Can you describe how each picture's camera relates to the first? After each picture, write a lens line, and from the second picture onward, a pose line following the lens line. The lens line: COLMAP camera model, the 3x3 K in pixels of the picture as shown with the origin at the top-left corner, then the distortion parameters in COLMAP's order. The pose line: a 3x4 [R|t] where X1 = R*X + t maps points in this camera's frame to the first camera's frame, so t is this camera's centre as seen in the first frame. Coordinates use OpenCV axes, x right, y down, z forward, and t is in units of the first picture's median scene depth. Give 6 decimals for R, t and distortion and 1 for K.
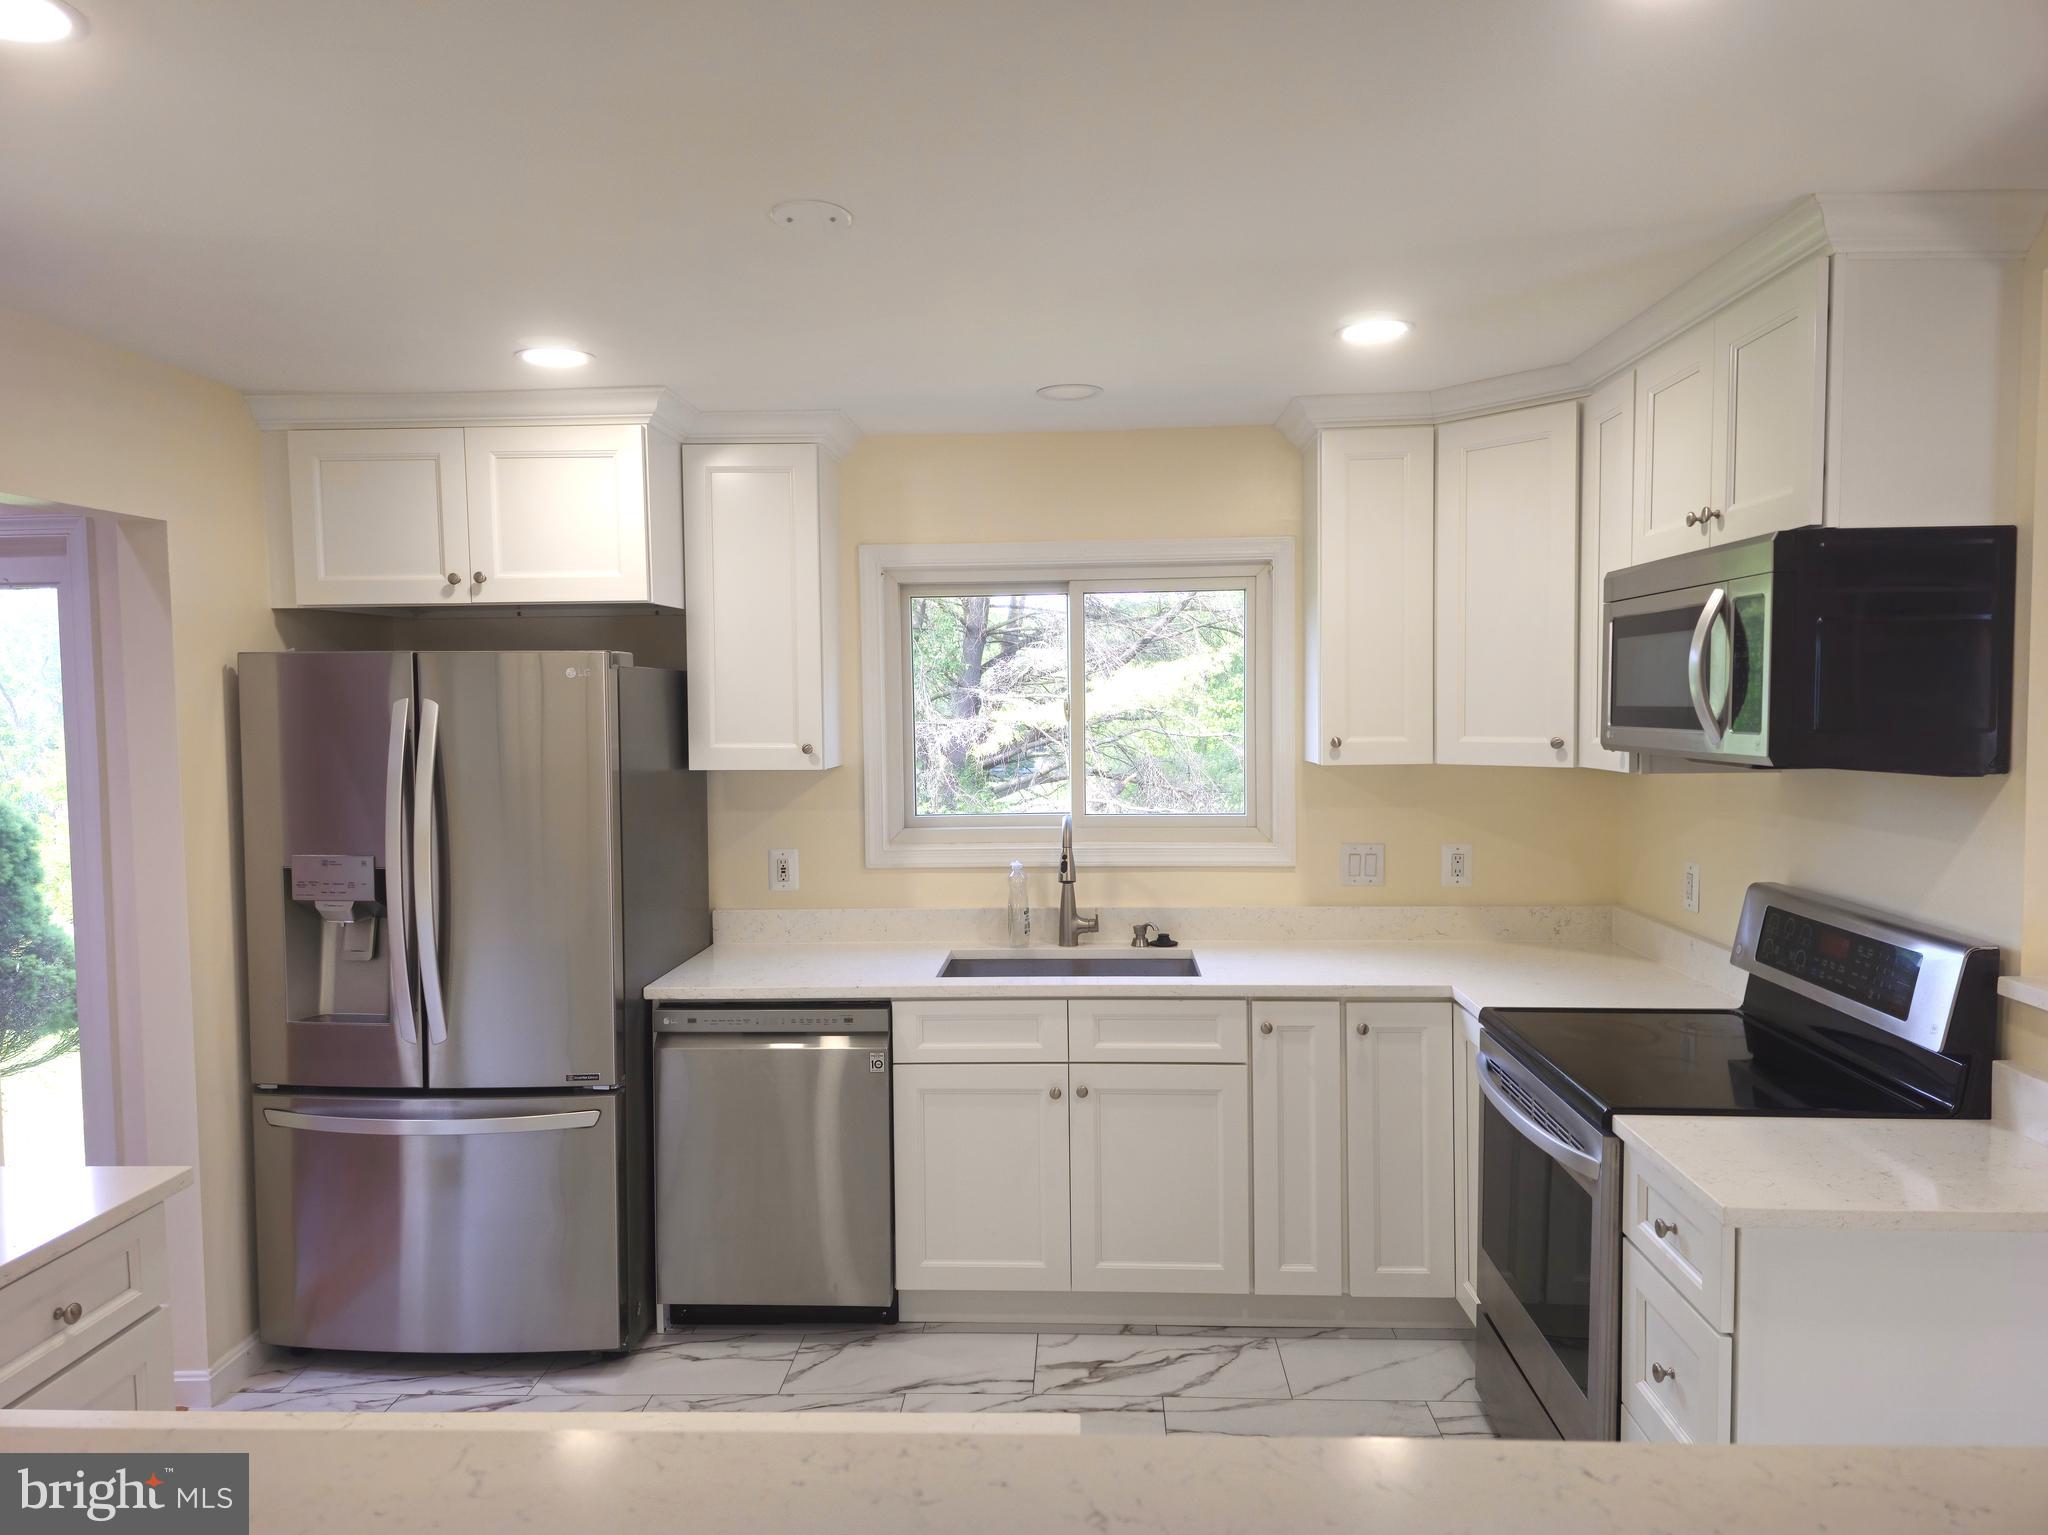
lens RADIAL K [[1381.0, 0, 997.5], [0, 1381.0, 764.8], [0, 0, 1]] dist [0.051977, -0.001615]
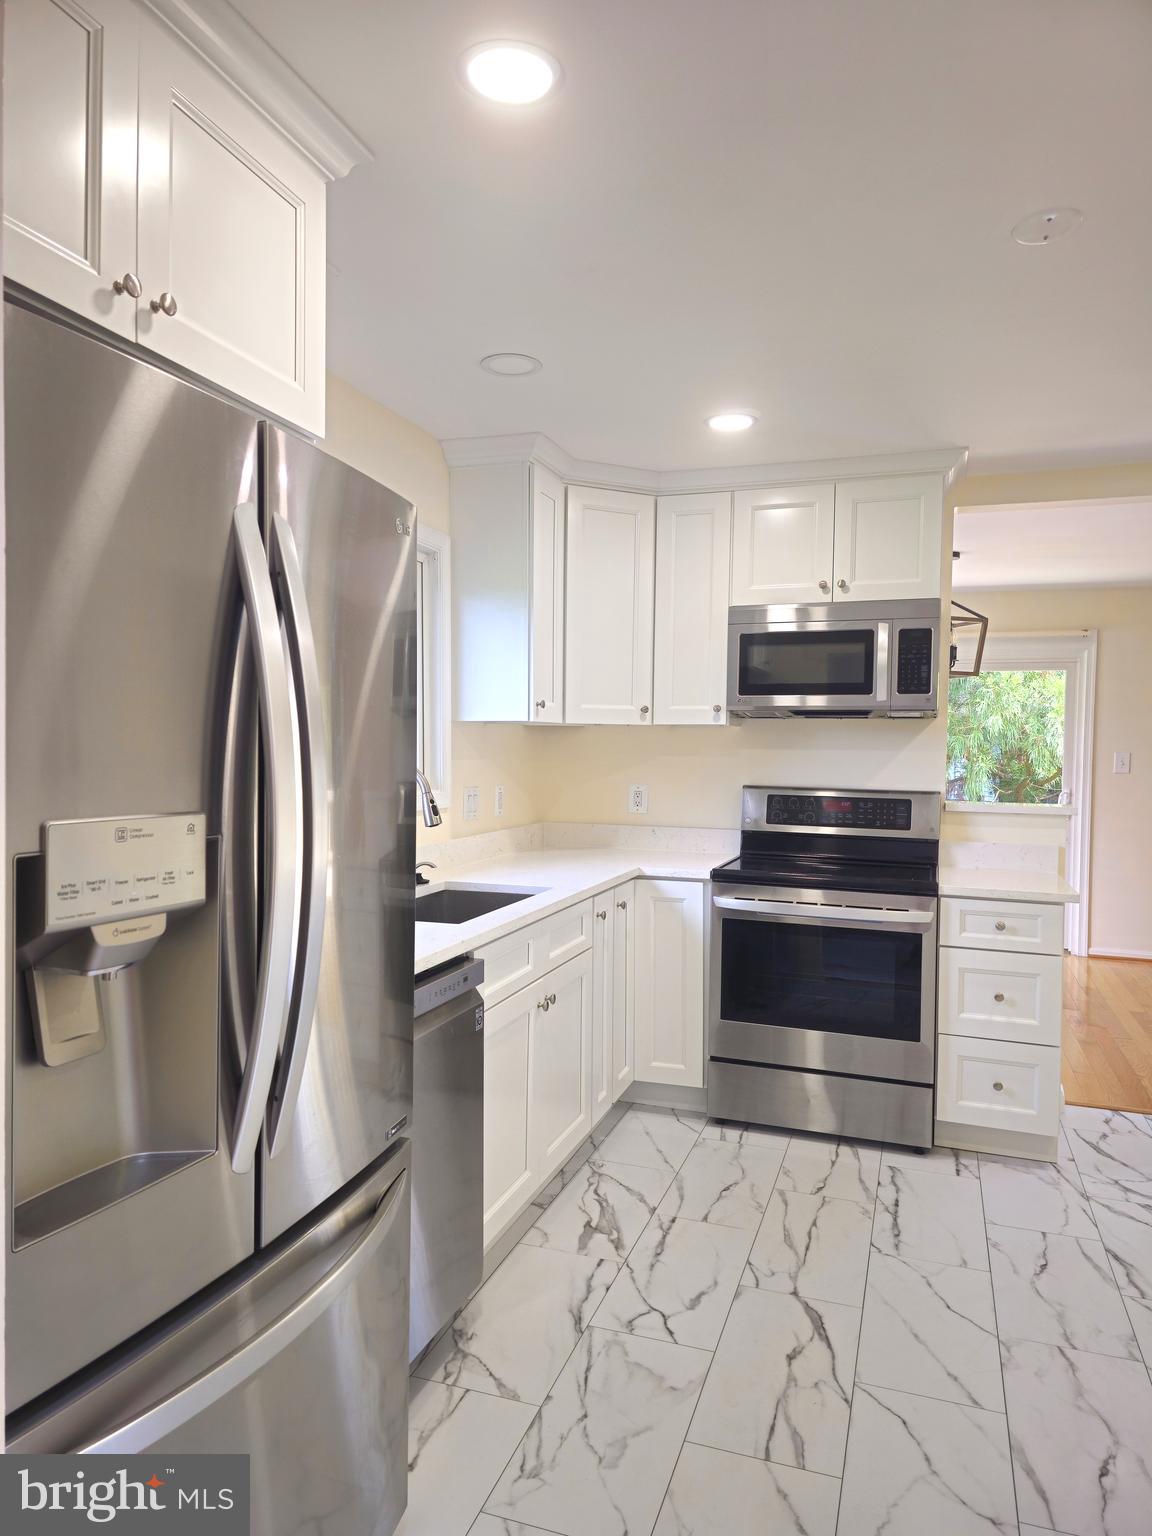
lens RADIAL K [[1010.3, 0, 569.7], [0, 1010.3, 776.9], [0, 0, 1]] dist [0.059011, -0.058738]
pose [[0.283796, -0.012750, 0.958800, -0.711628], [0.034022, 0.999416, 0.003220, 0.053750], [-0.958281, 0.031707, 0.284064, 0.742088]]
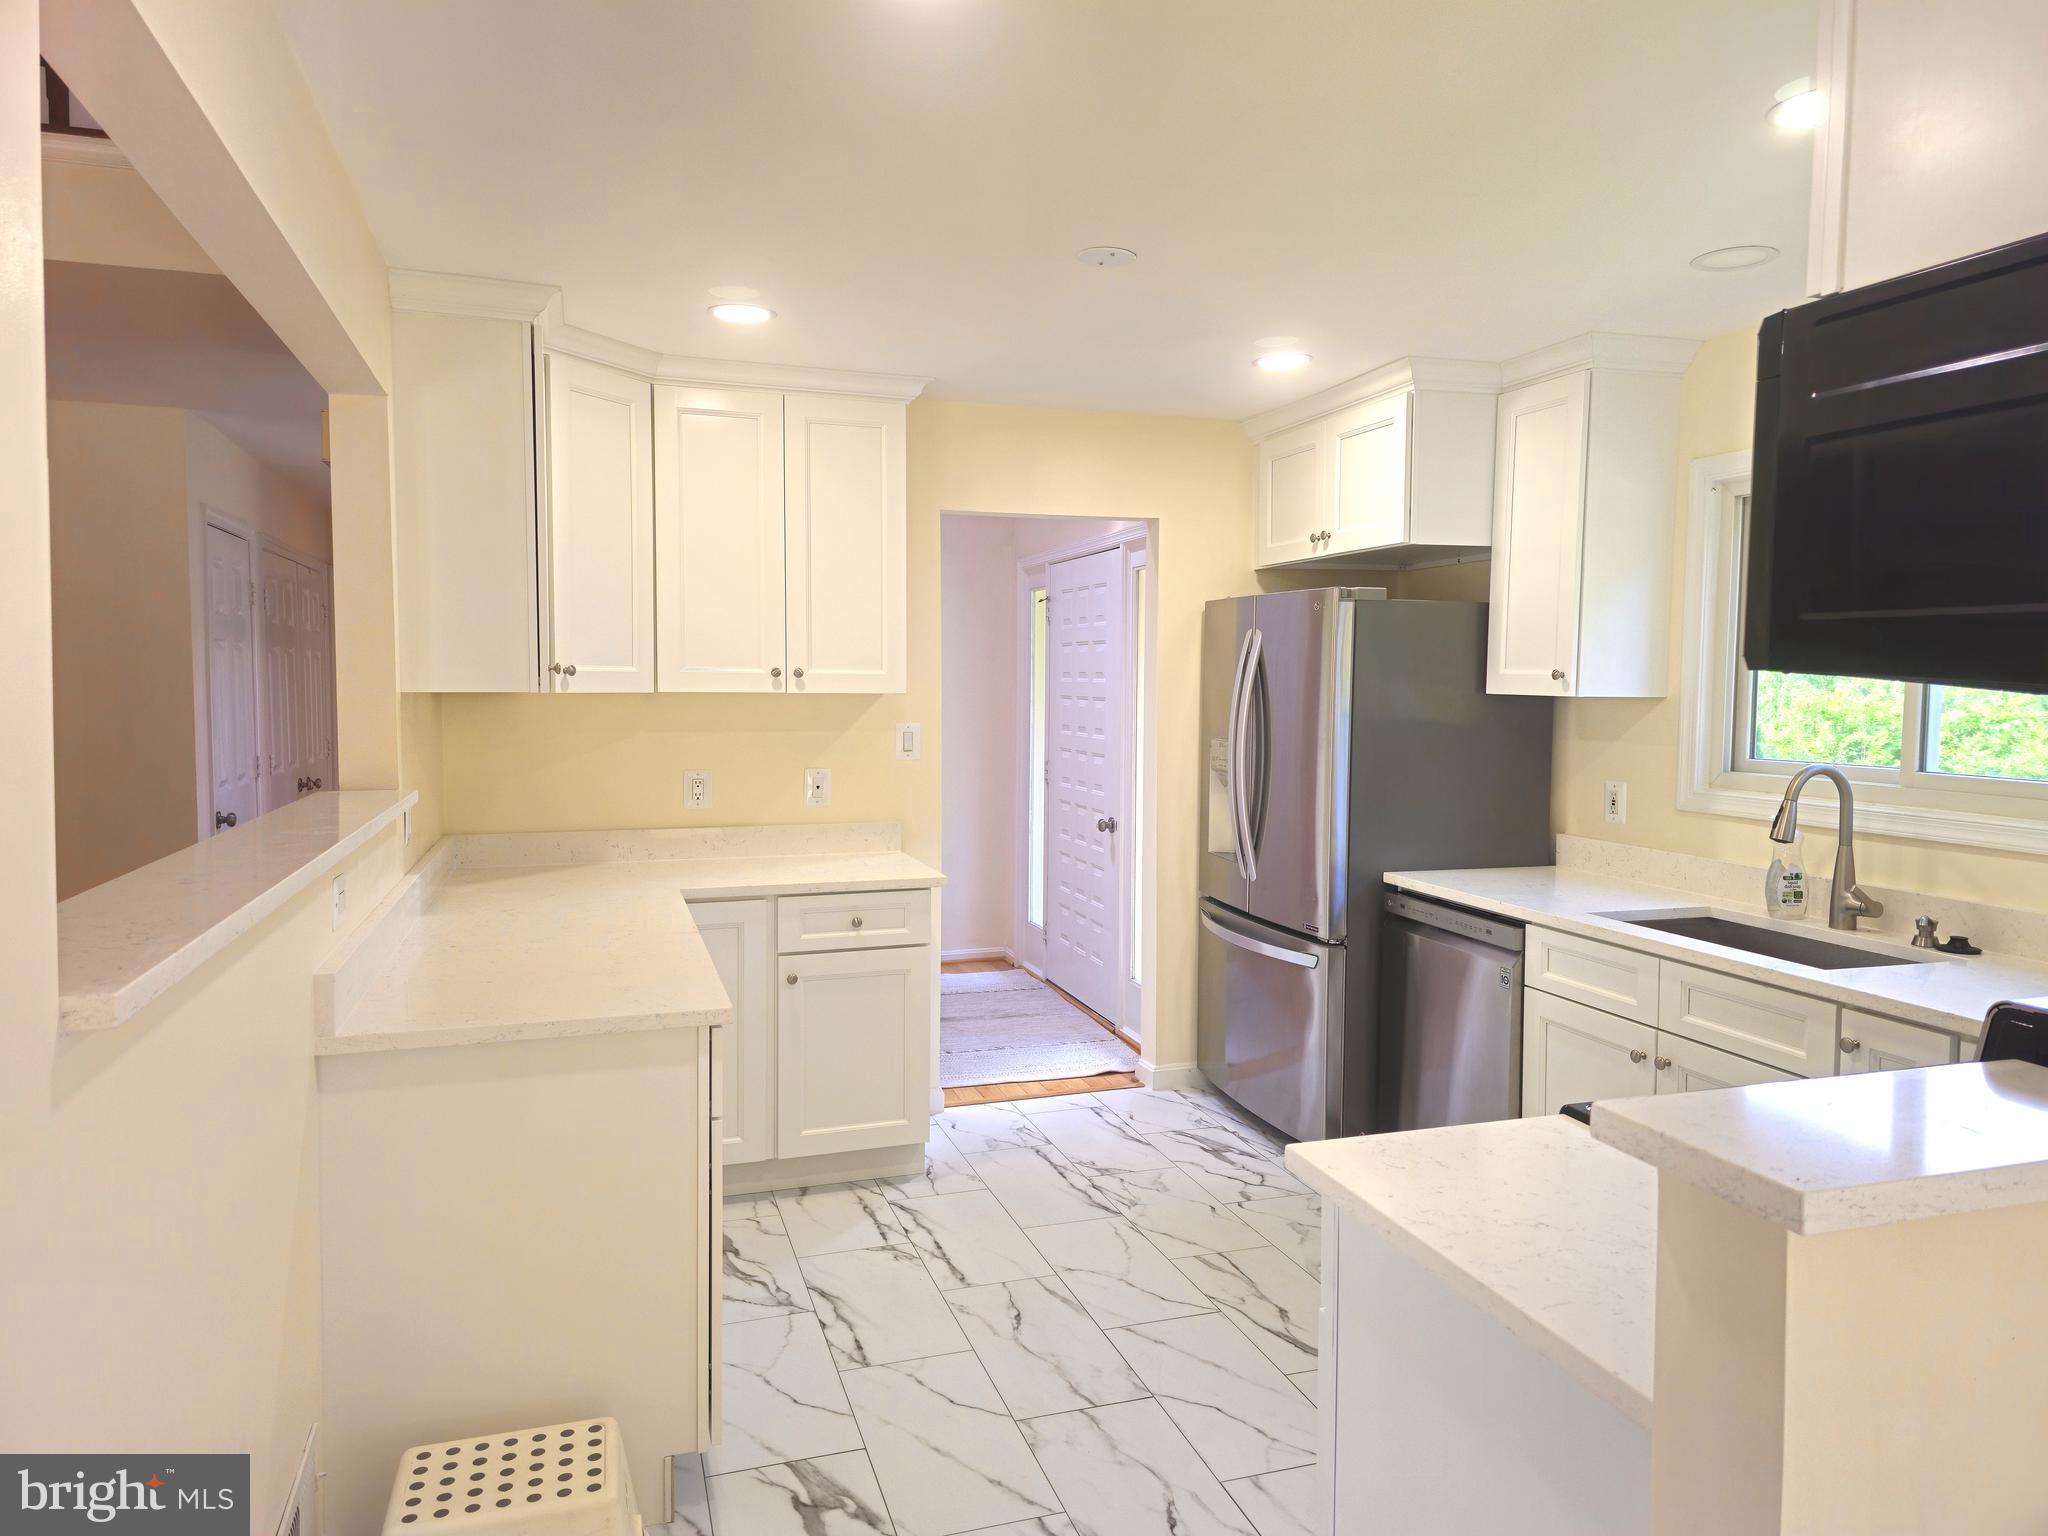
lens RADIAL K [[1357.0, 0, 1031.1], [0, 1357.0, 740.6], [0, 0, 1]] dist [0.026390, -0.003867]
pose [[0.356808, 0.059150, -0.932303, 0.711976], [-0.058338, 0.997456, 0.040957, 0.018870], [0.932354, 0.039775, 0.359351, 0.303714]]
